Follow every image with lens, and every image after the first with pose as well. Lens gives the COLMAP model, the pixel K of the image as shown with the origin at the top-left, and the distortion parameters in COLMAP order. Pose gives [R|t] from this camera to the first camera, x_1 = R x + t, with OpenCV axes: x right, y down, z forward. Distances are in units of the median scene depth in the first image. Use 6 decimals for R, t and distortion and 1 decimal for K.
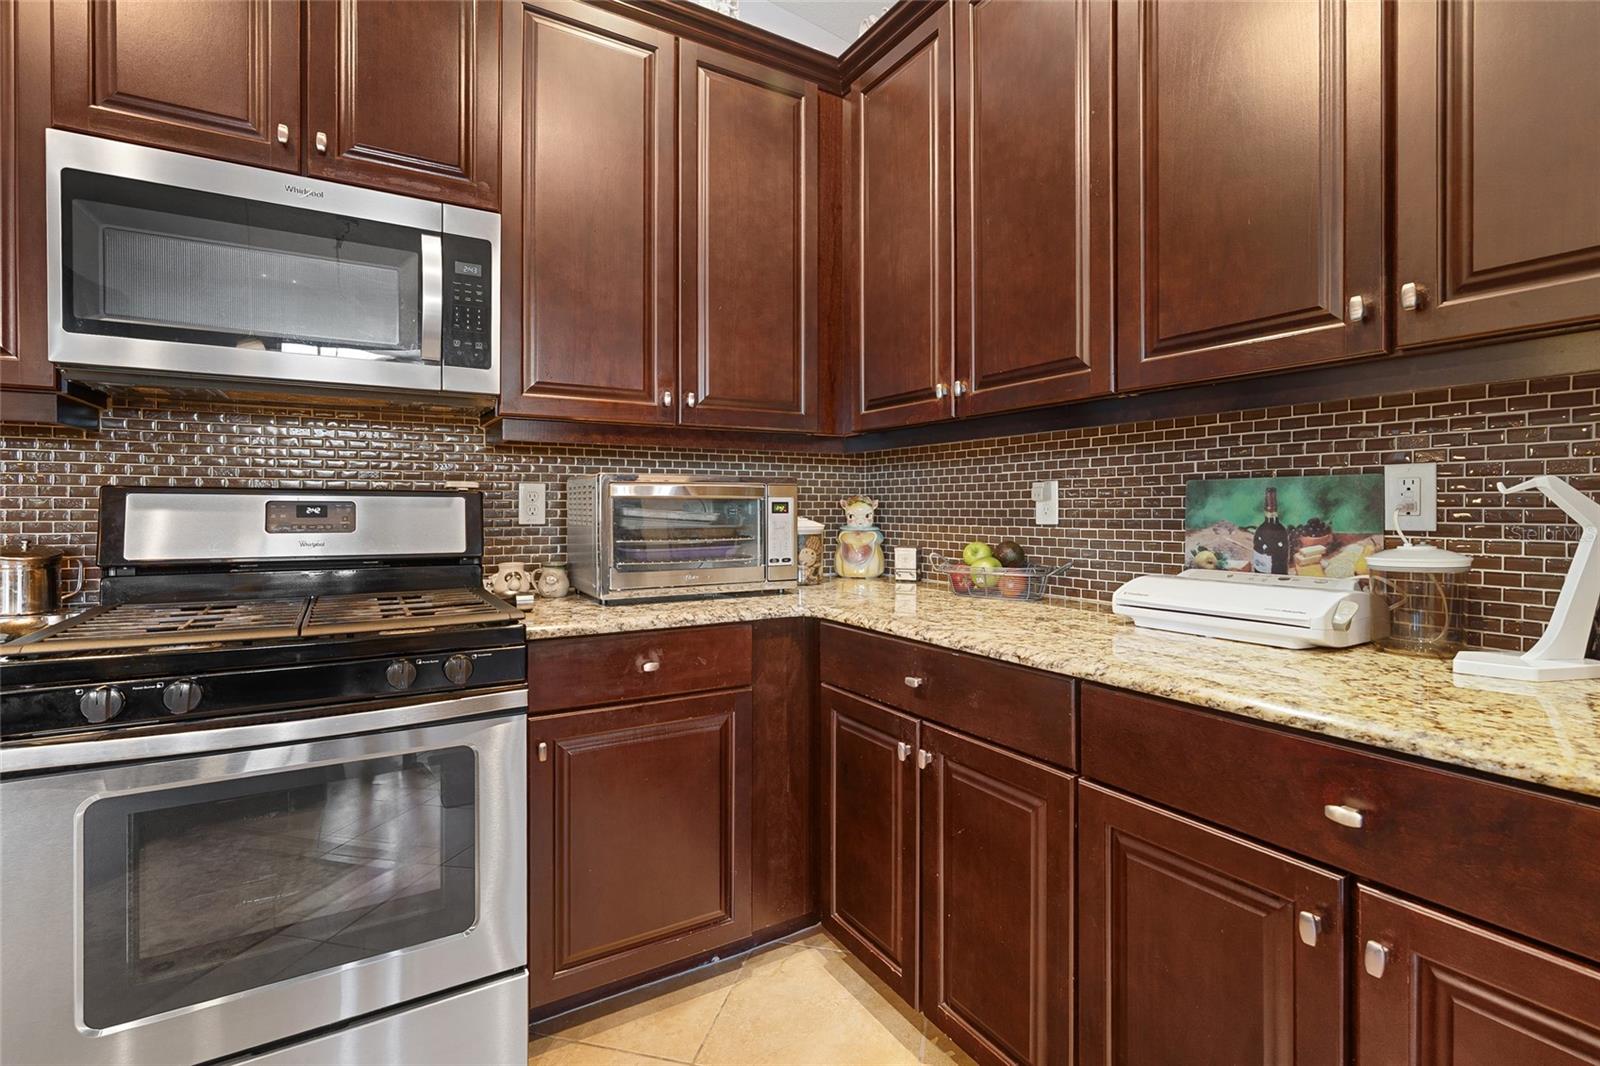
lens RADIAL K [[740.5, 0, 806.0], [0, 740.5, 515.9], [0, 0, 1]] dist [-0.010593, 0.004583]
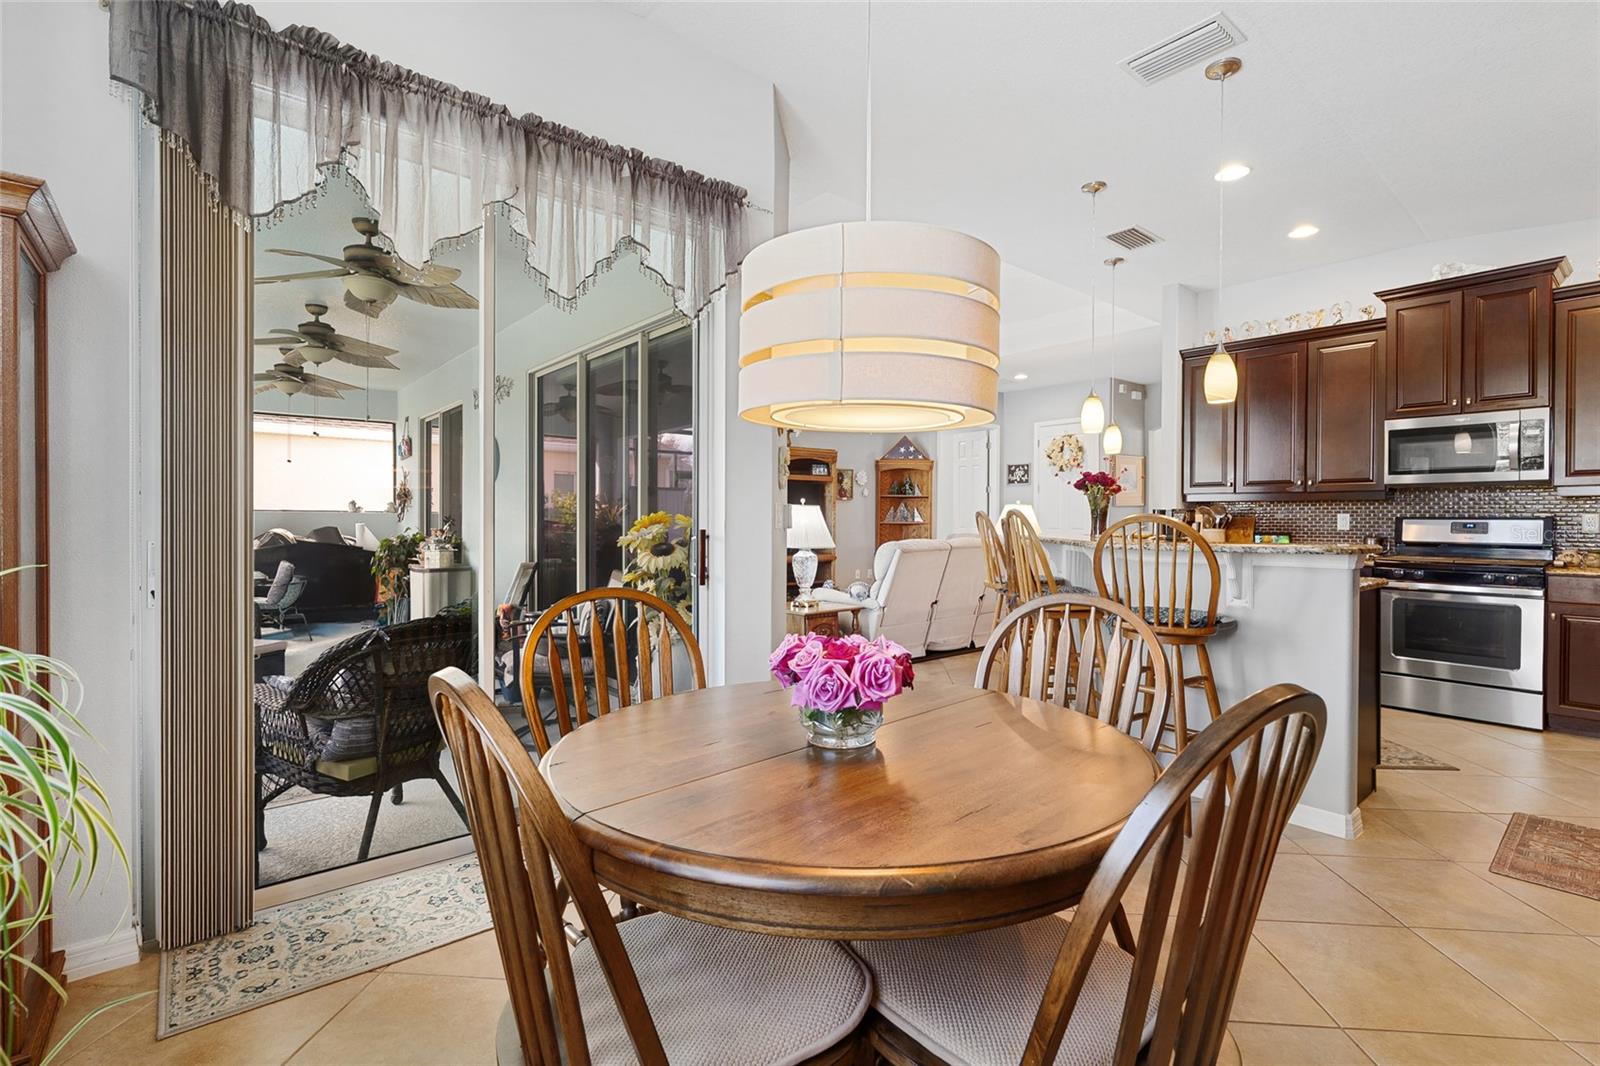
lens RADIAL K [[740.5, 0, 795.2], [0, 740.5, 523.7], [0, 0, 1]] dist [-0.010593, 0.004583]
pose [[0.153313, 0.005627, -0.988162, 1.650534], [-0.011975, 0.999921, 0.003836, 0.005610], [0.988105, 0.011246, 0.153369, -1.891289]]
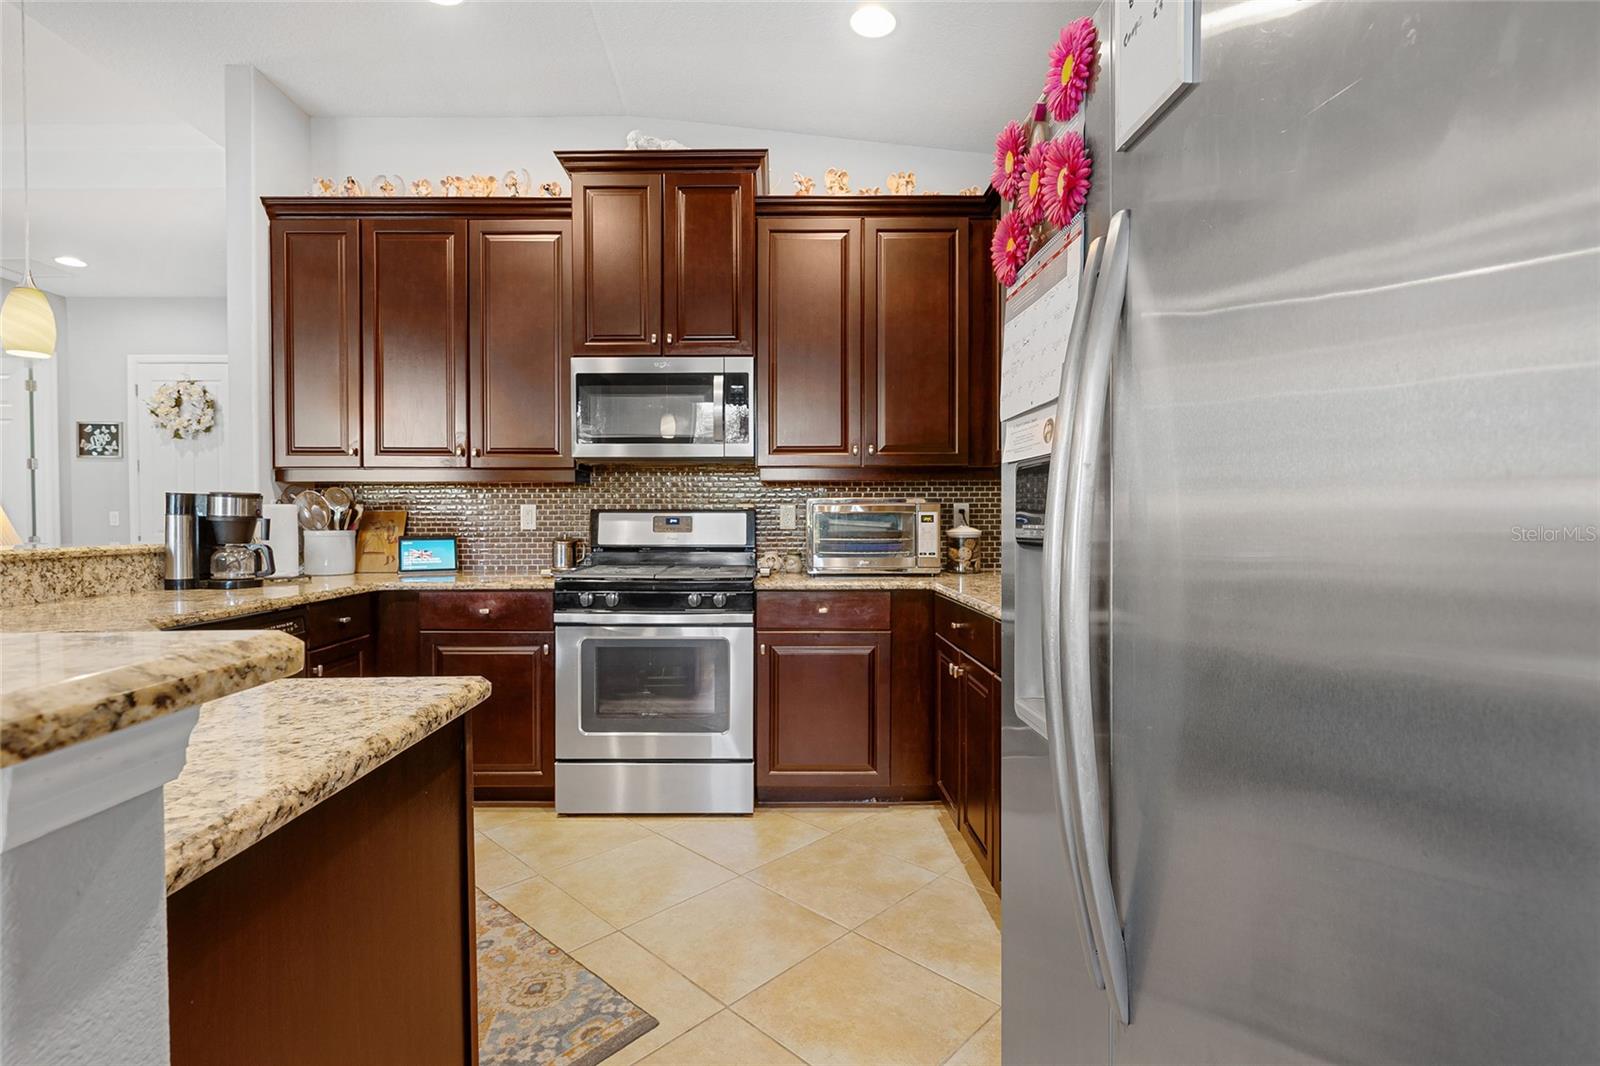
lens RADIAL K [[740.5, 0, 785.1], [0, 740.5, 534.8], [0, 0, 1]] dist [-0.010593, 0.004583]
pose [[0.861240, 0.008993, -0.508119, 0.577724], [-0.001810, 0.999891, 0.014629, -0.000162], [0.508195, -0.011680, 0.861163, -0.525621]]
